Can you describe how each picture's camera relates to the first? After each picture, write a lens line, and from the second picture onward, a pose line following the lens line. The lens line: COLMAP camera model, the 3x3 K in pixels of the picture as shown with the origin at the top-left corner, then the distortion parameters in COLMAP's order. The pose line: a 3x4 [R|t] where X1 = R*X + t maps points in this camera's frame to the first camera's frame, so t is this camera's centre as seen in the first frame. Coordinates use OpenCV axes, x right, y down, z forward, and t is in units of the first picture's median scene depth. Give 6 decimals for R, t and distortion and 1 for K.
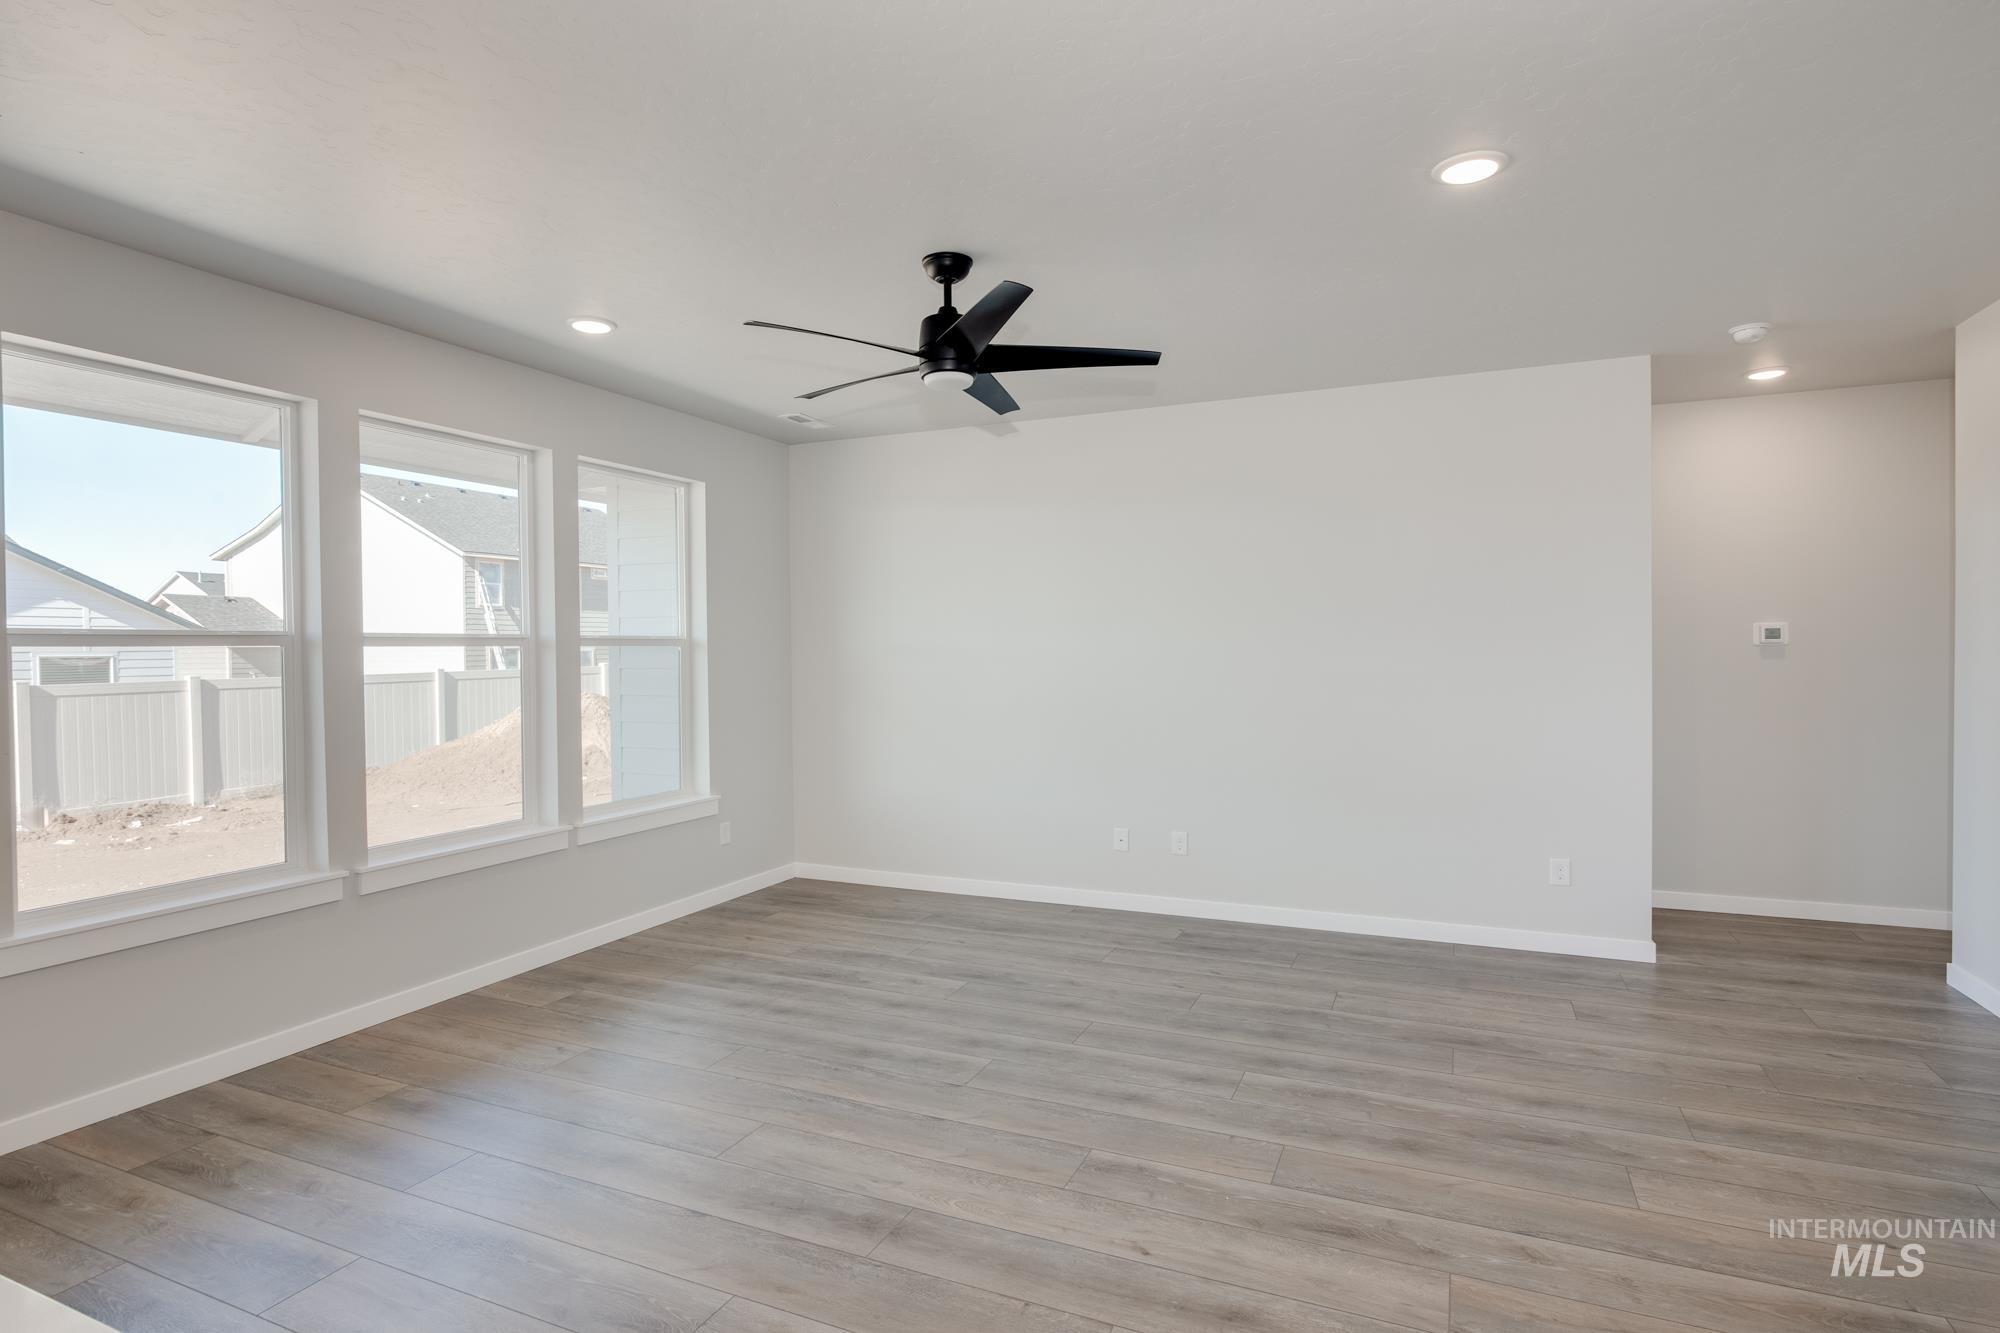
lens RADIAL K [[997.1, 0, 972.7], [0, 997.1, 658.6], [0, 0, 1]] dist [-0.003276, -0.000754]
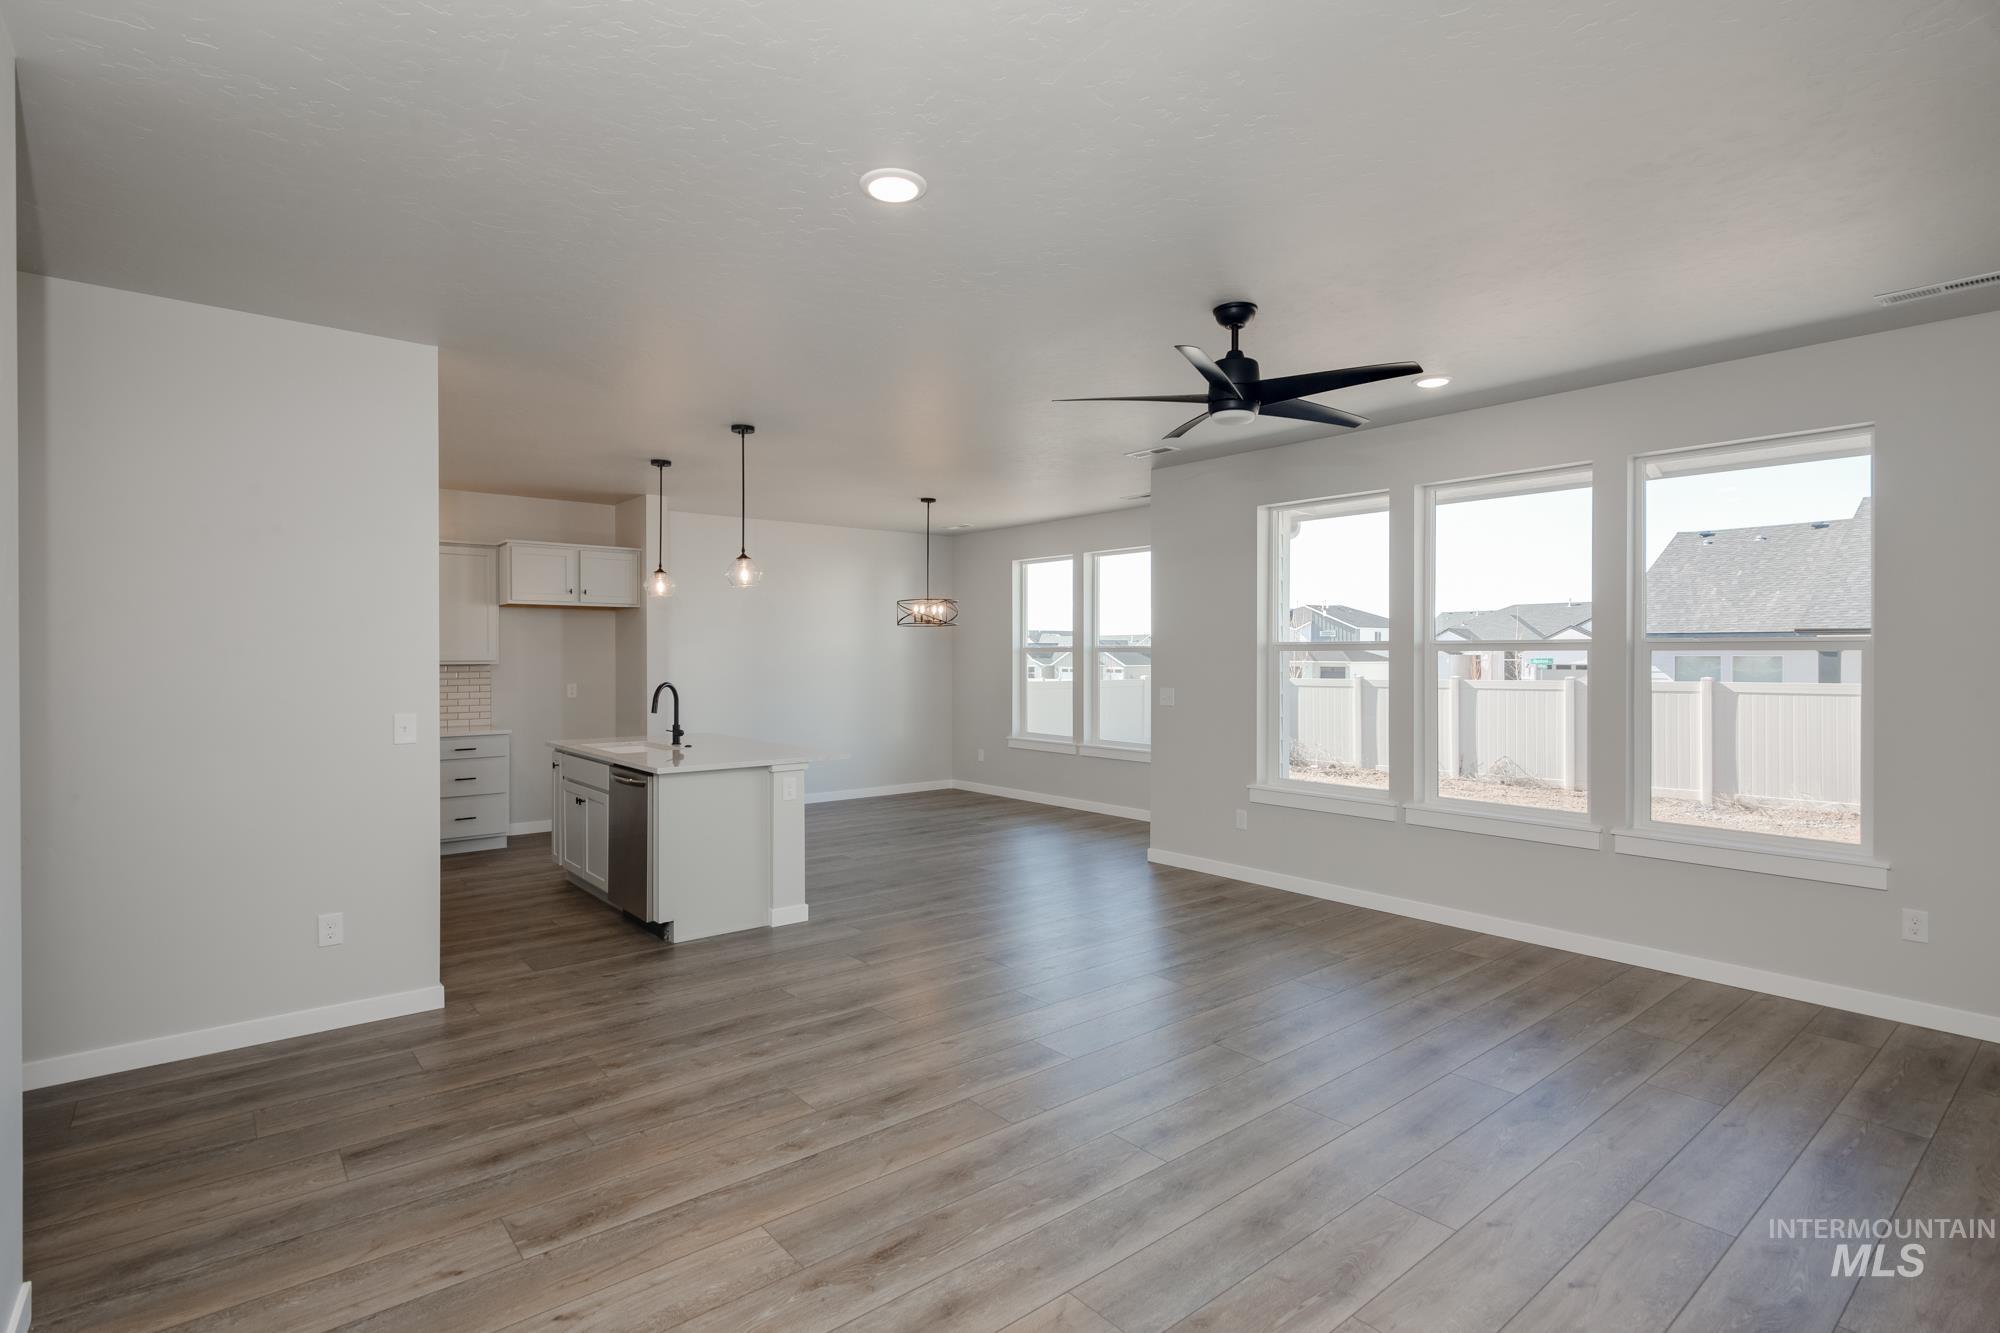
lens RADIAL K [[1102.6, 0, 1037.3], [0, 1102.6, 663.8], [0, 0, 1]] dist [-0.001390, -0.000664]
pose [[-0.423267, 0.018542, -0.905815, 0.982655], [-0.006225, 0.999707, 0.023372, -0.029752], [0.905984, 0.015532, -0.423028, 1.084980]]
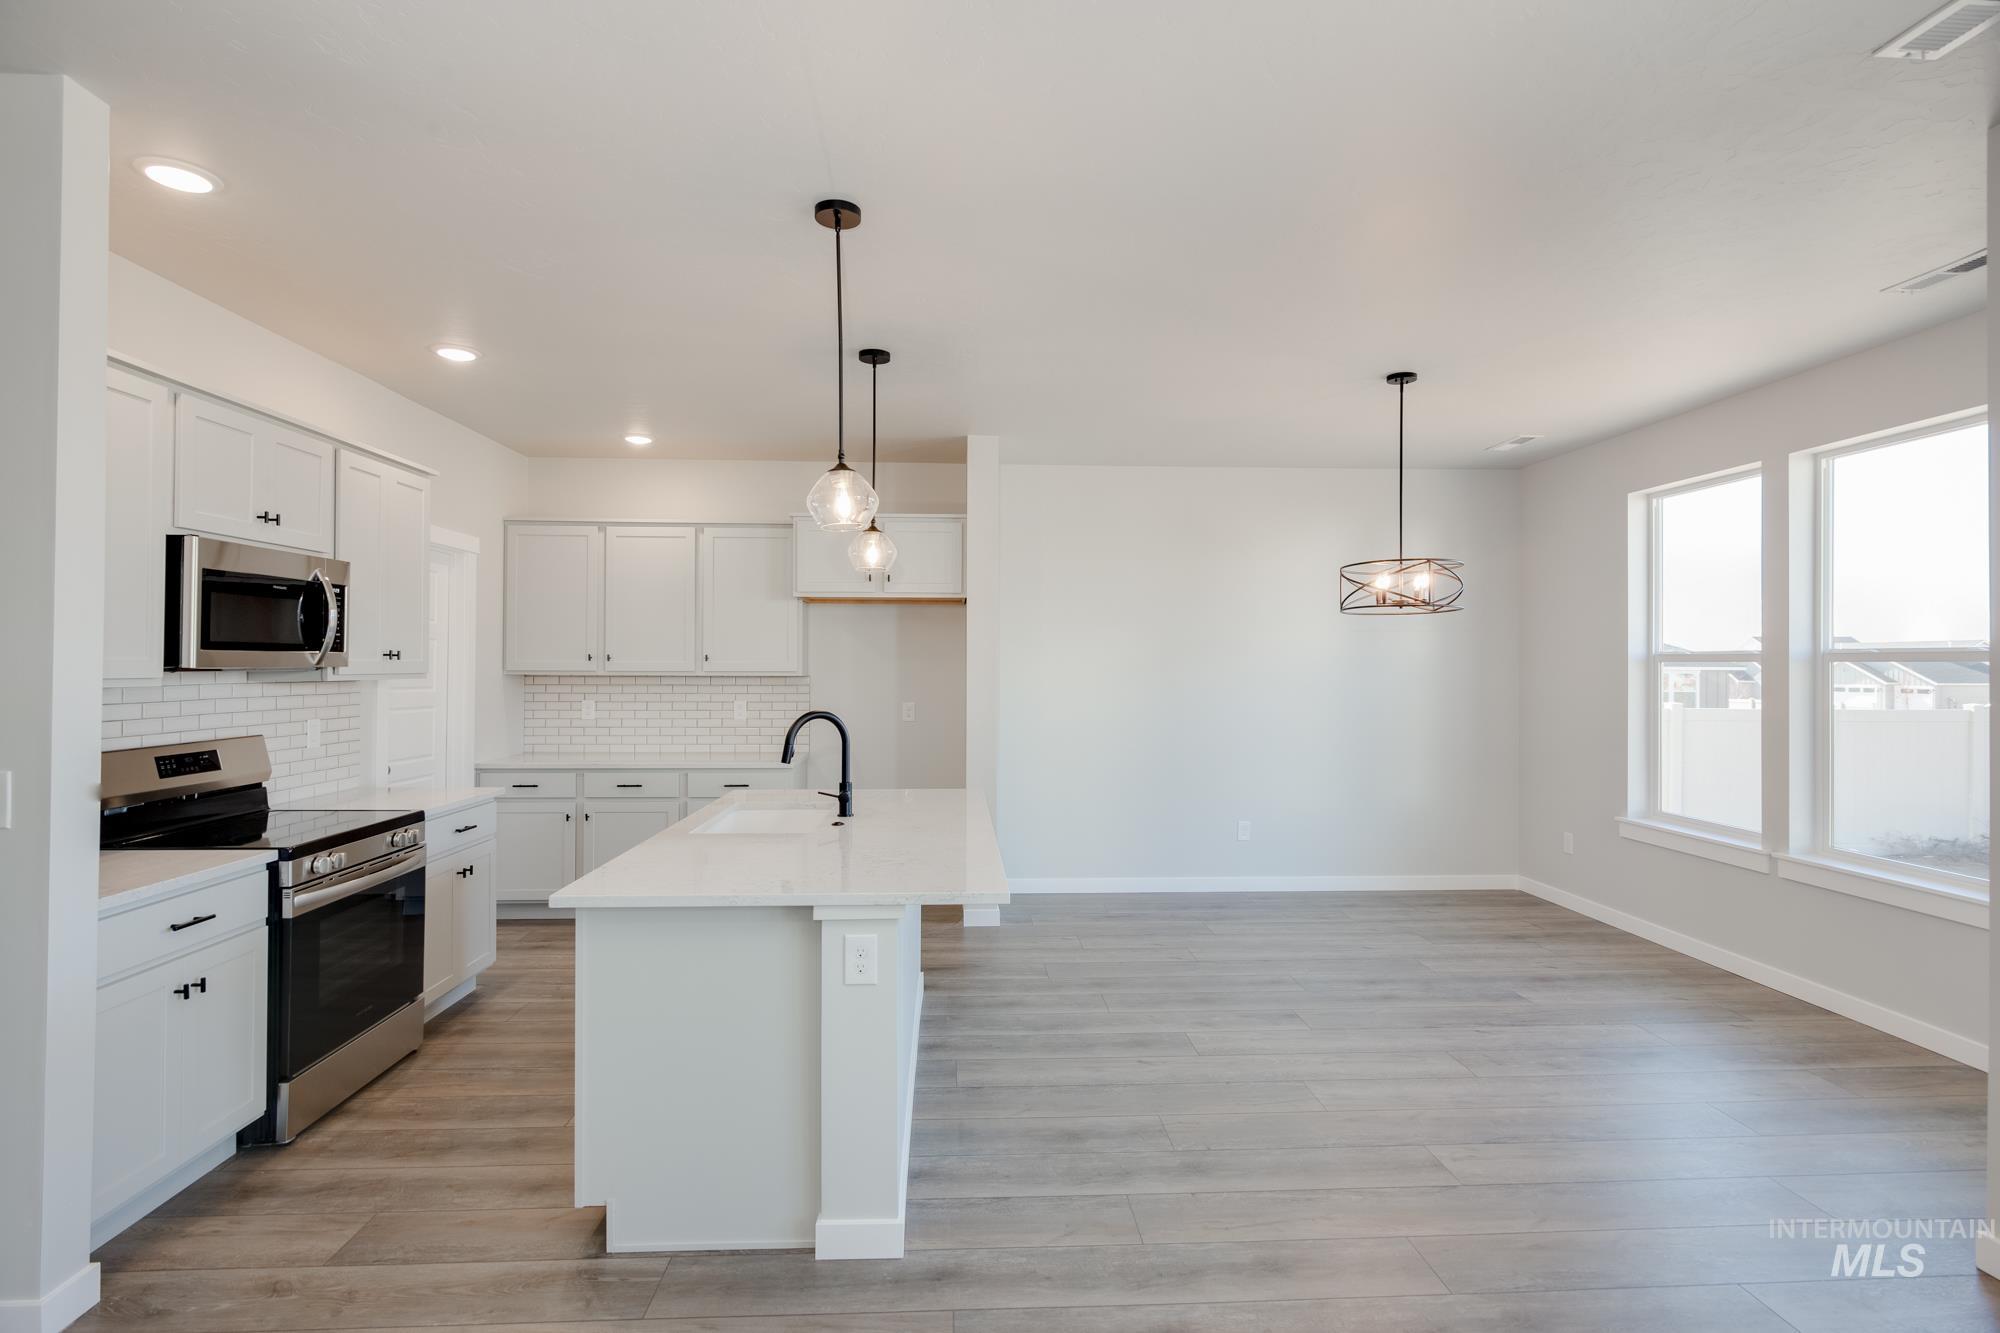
lens RADIAL K [[1020.4, 0, 955.7], [0, 1020.4, 660.9], [0, 0, 1]] dist [-0.003760, -0.000906]
pose [[-0.903867, 0.006821, -0.427760, 0.029294], [0.002431, 0.999939, 0.010808, -0.013737], [0.427807, 0.008730, -0.903828, 0.755208]]
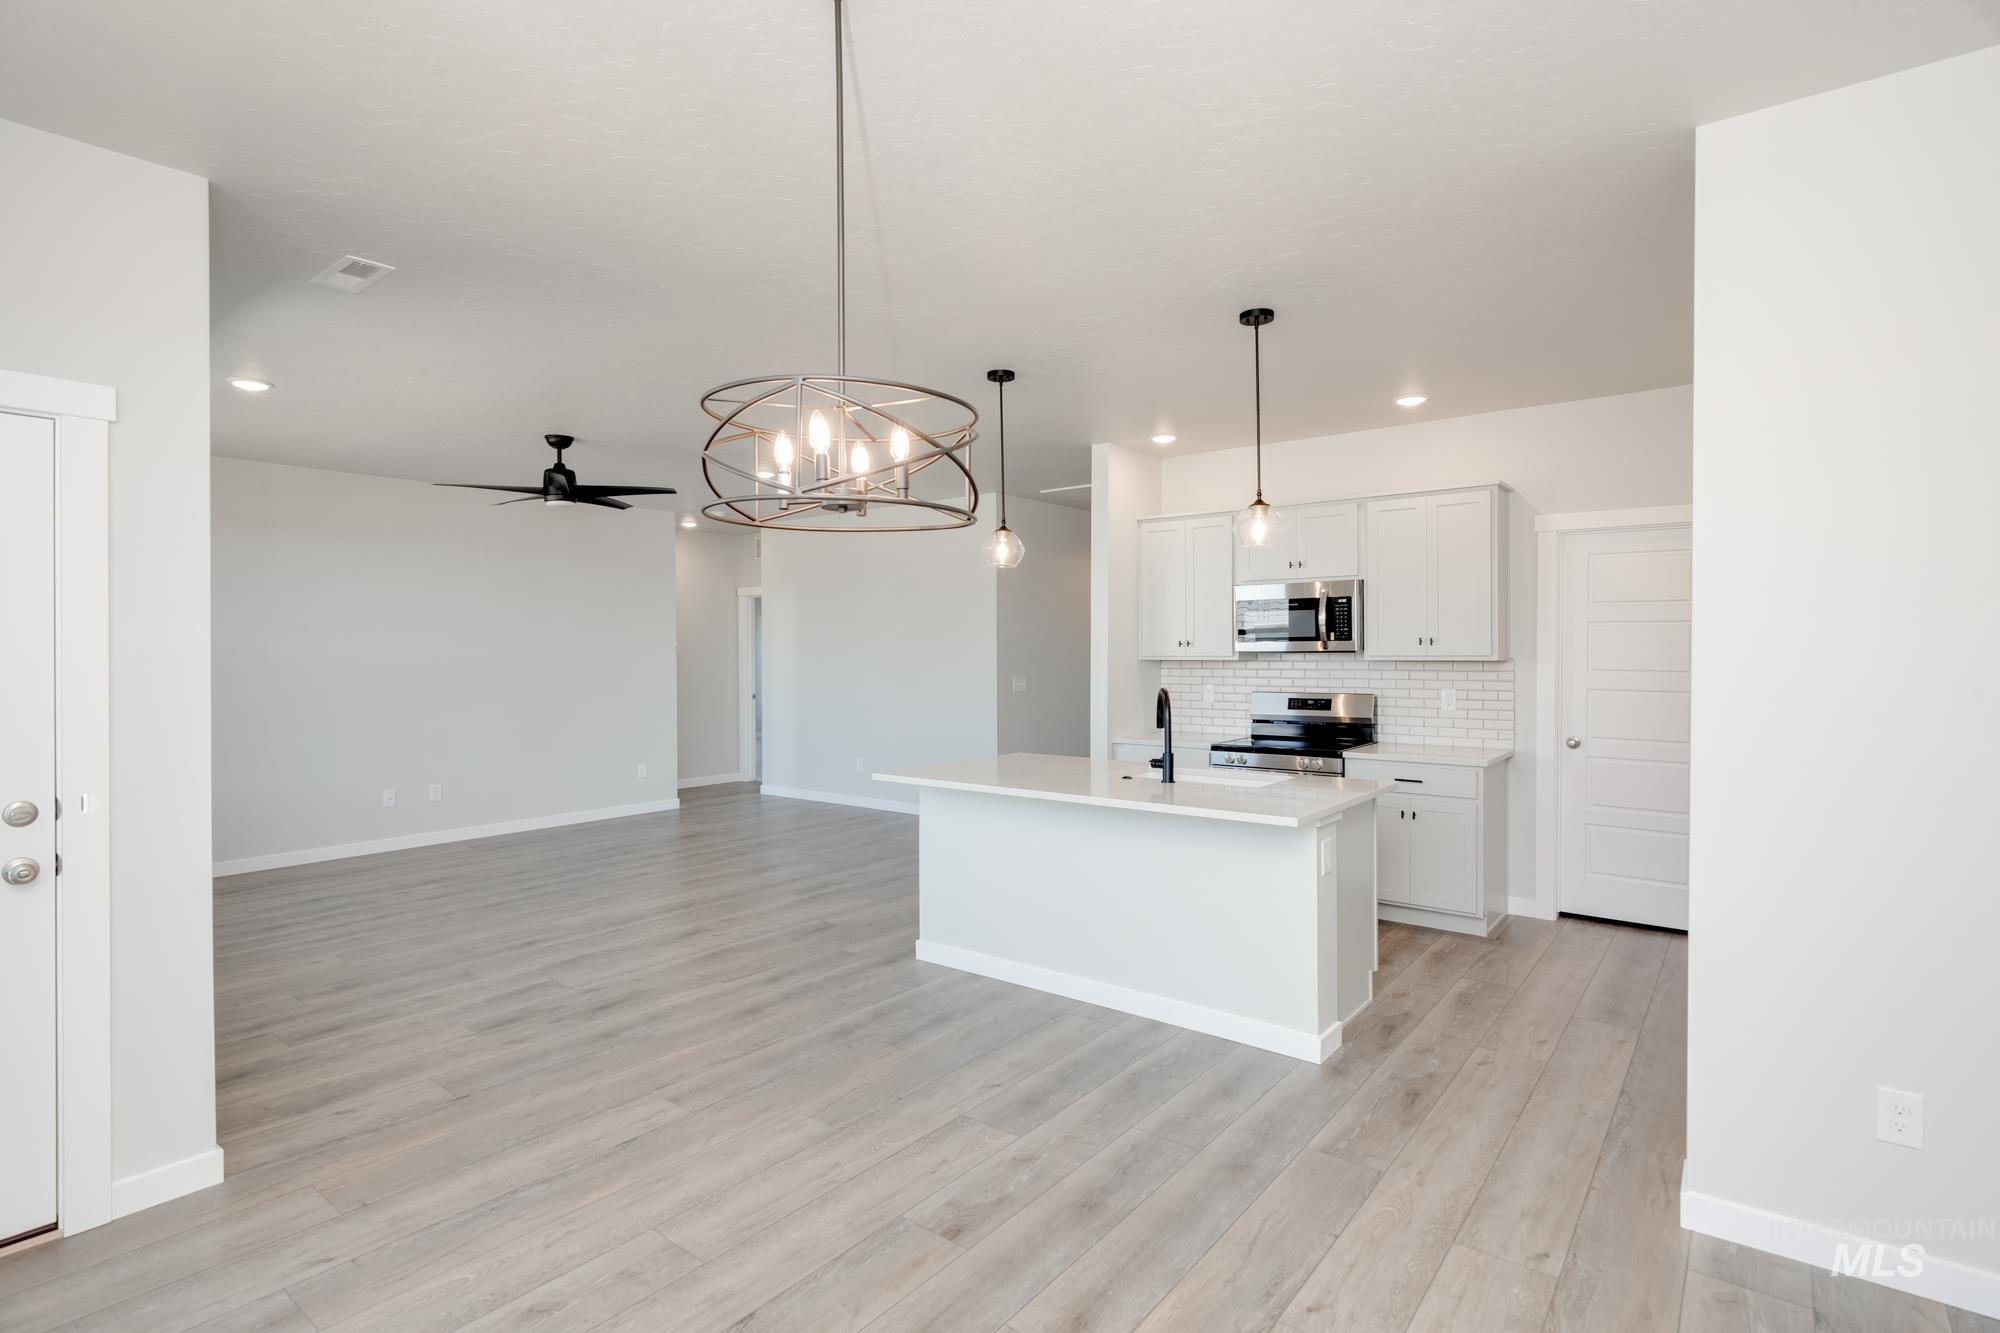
lens RADIAL K [[927.1, 0, 988.0], [0, 927.1, 648.1], [0, 0, 1]] dist [0.001167, -0.000130]
pose [[0.256616, 0.011644, 0.966443, -1.190082], [0.012245, 0.999808, -0.015297, 0.009652], [-0.966436, 0.015760, 0.256424, -0.147522]]
